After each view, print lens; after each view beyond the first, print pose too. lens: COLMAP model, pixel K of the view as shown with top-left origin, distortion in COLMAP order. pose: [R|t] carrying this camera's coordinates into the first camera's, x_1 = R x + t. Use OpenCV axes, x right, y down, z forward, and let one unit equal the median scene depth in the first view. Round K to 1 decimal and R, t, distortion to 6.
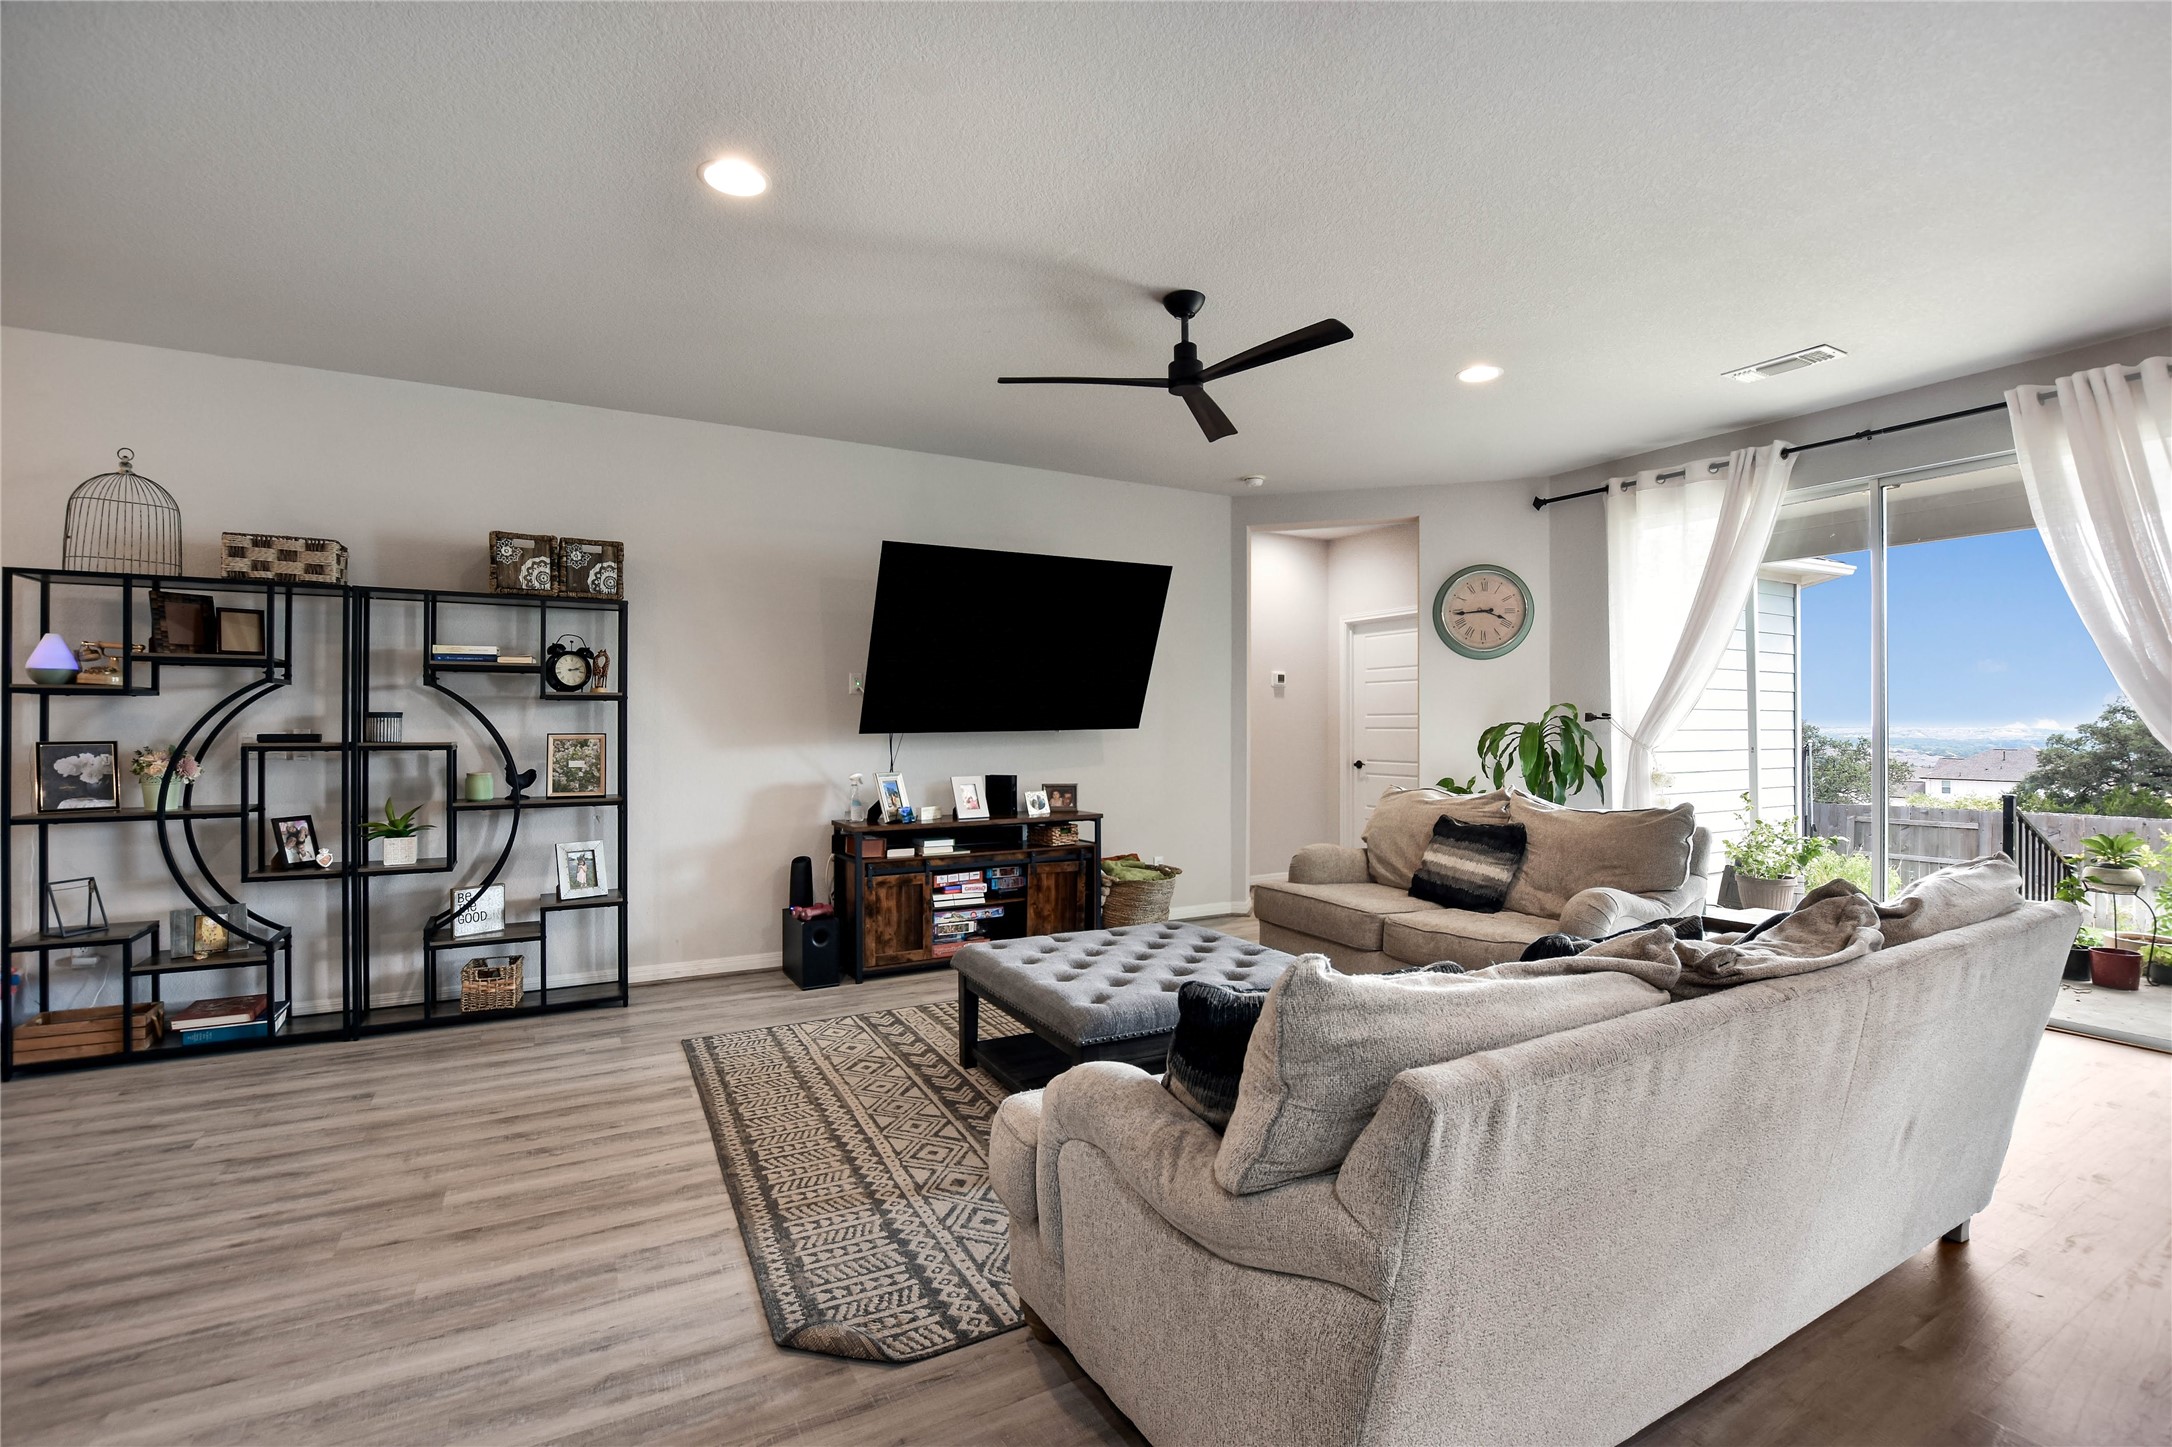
lens RADIAL K [[962.5, 0, 1086.0], [0, 962.5, 723.5], [0, 0, 1]] dist [-0.028007, 0.003687]
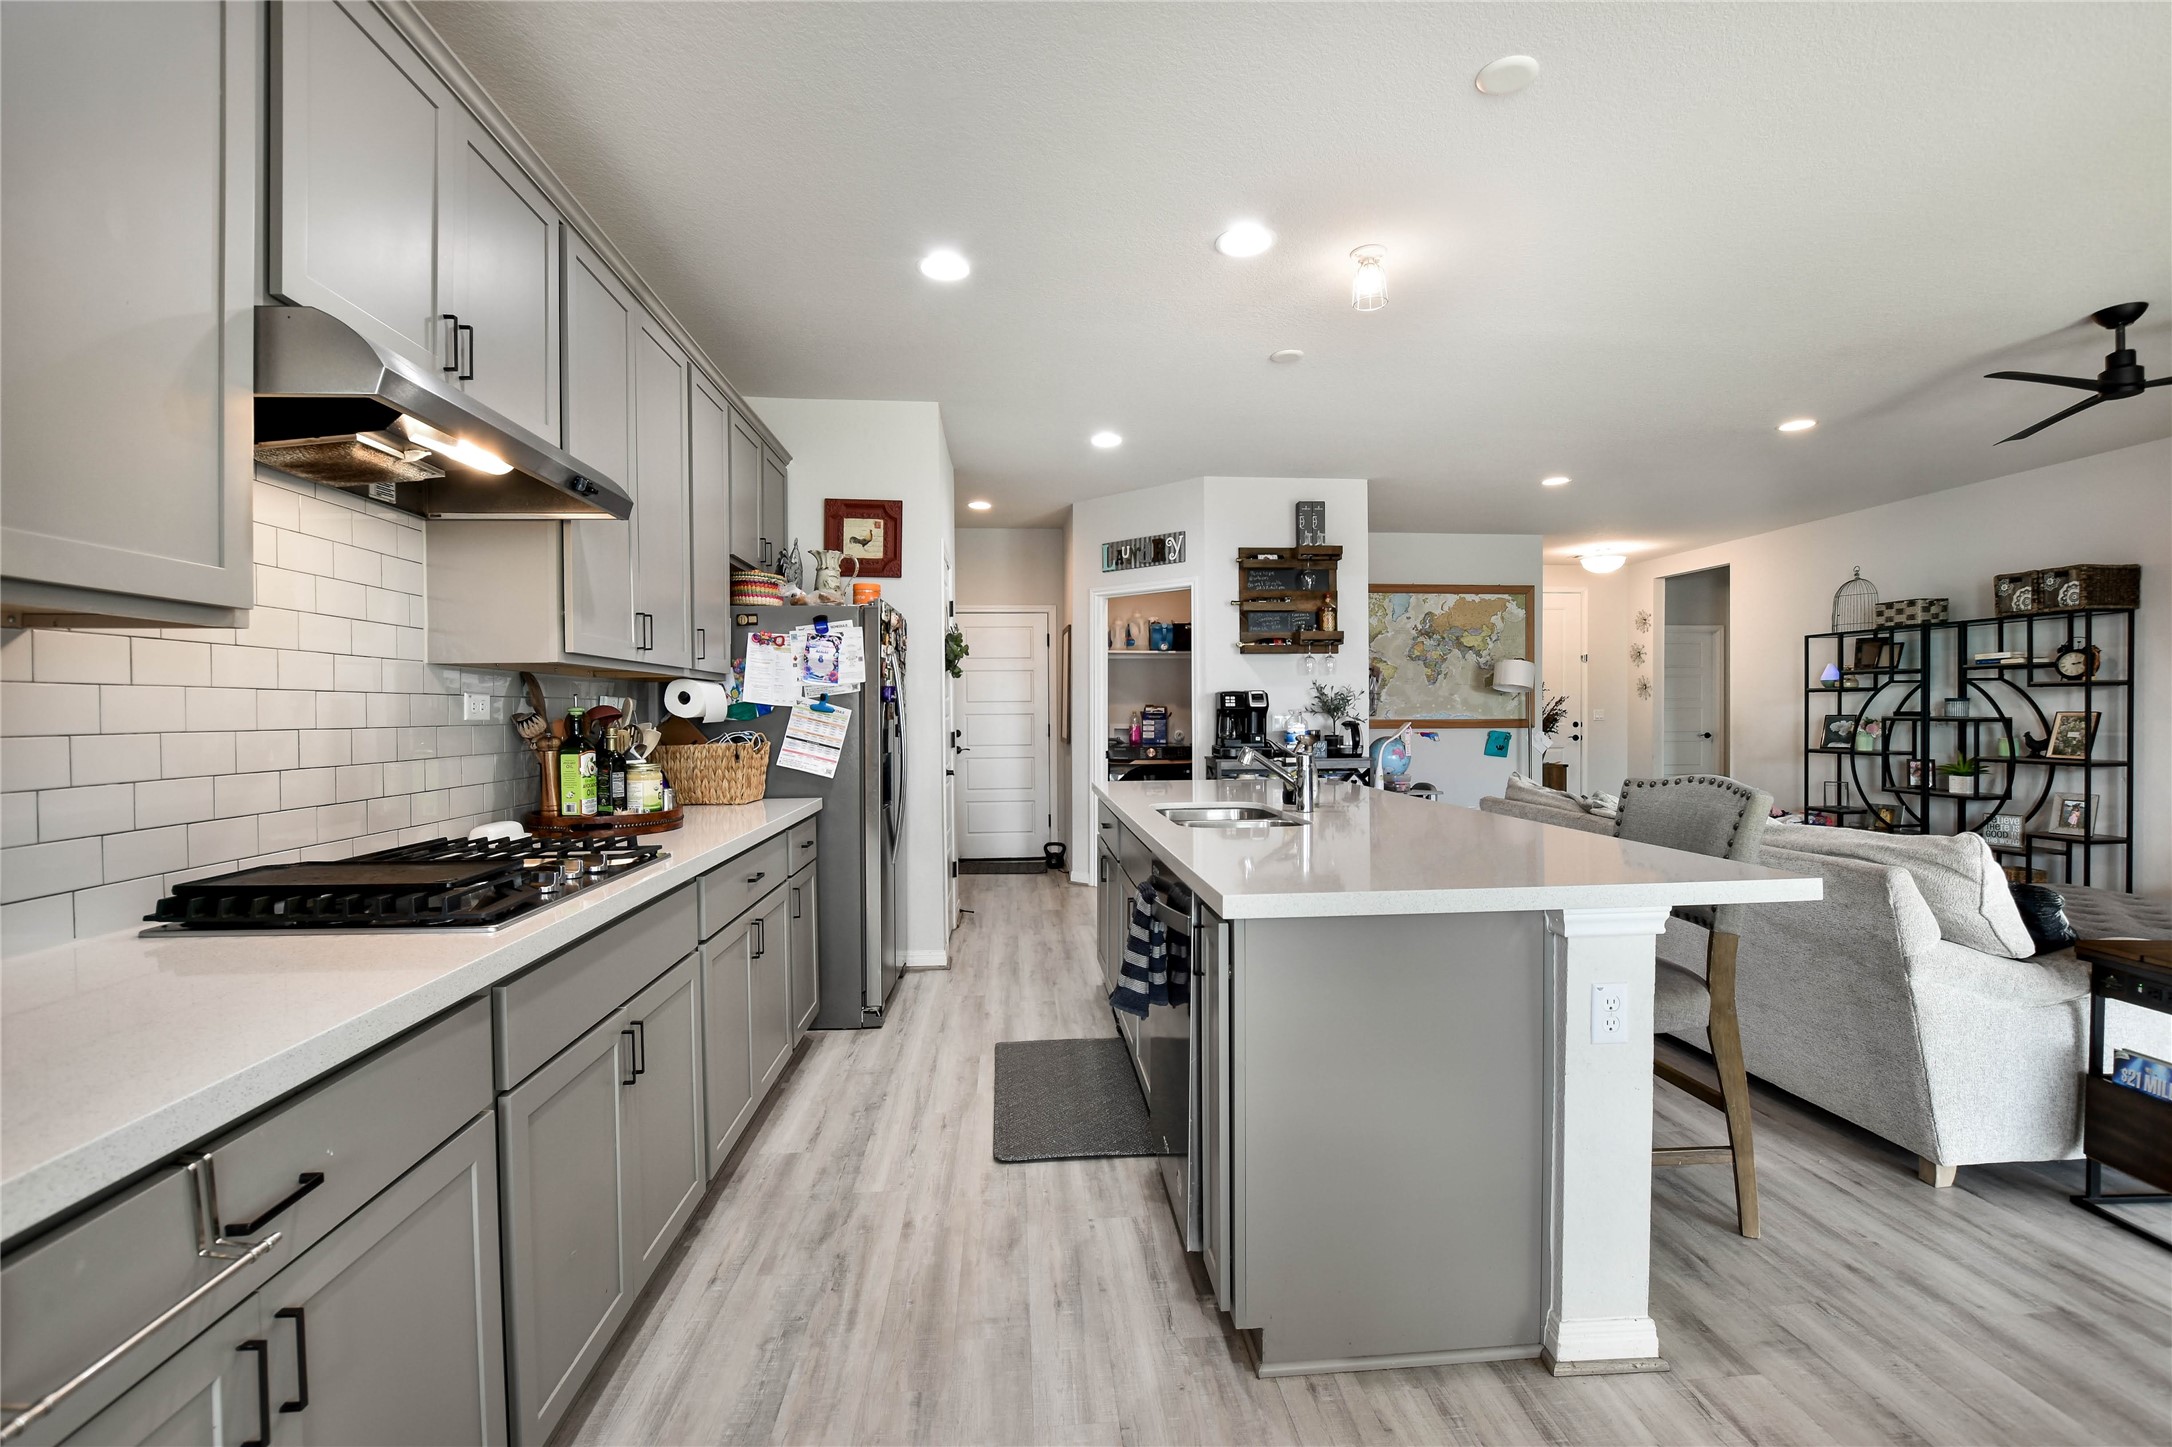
lens RADIAL K [[962.5, 0, 1086.0], [0, 962.5, 723.5], [0, 0, 1]] dist [-0.028007, 0.003687]
pose [[-0.421272, 0.014008, -0.906826, 1.414707], [0.009576, 0.999894, 0.010997, -0.000265], [0.906884, -0.004051, -0.421361, 0.350242]]
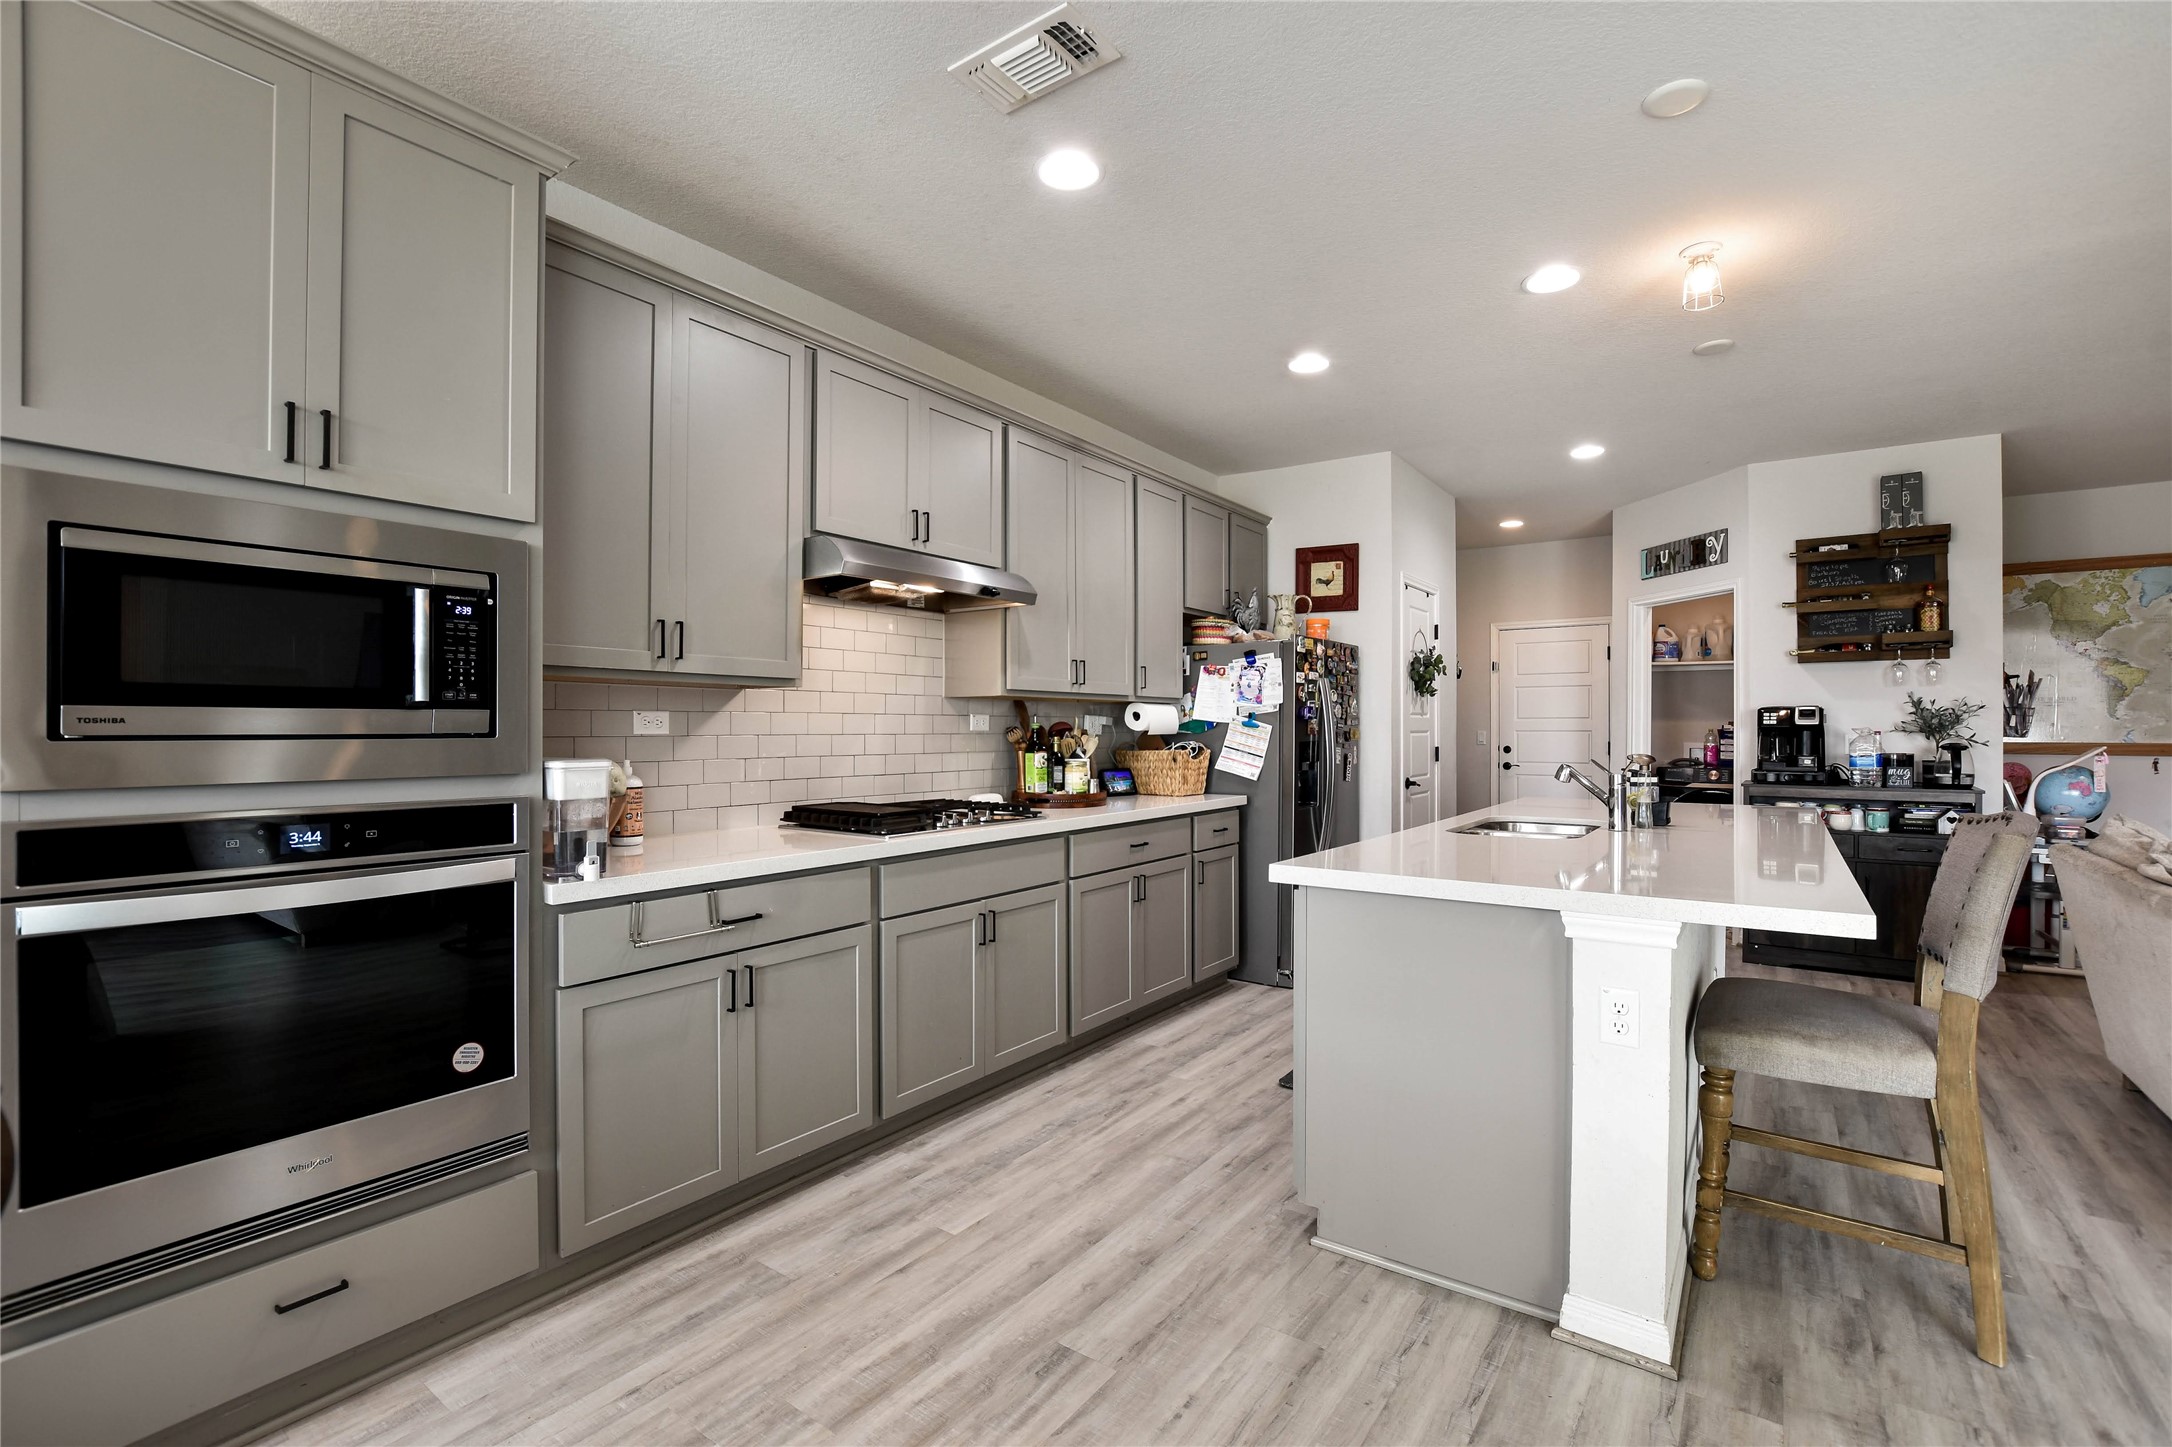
lens RADIAL K [[957.6, 0, 1088.1], [0, 957.6, 727.9], [0, 0, 1]] dist [-0.028986, 0.005299]
pose [[-0.907341, -0.001279, -0.420394, 1.341021], [-0.000116, 0.999996, -0.002792, 0.000455], [0.420396, -0.002485, -0.907337, 0.724507]]
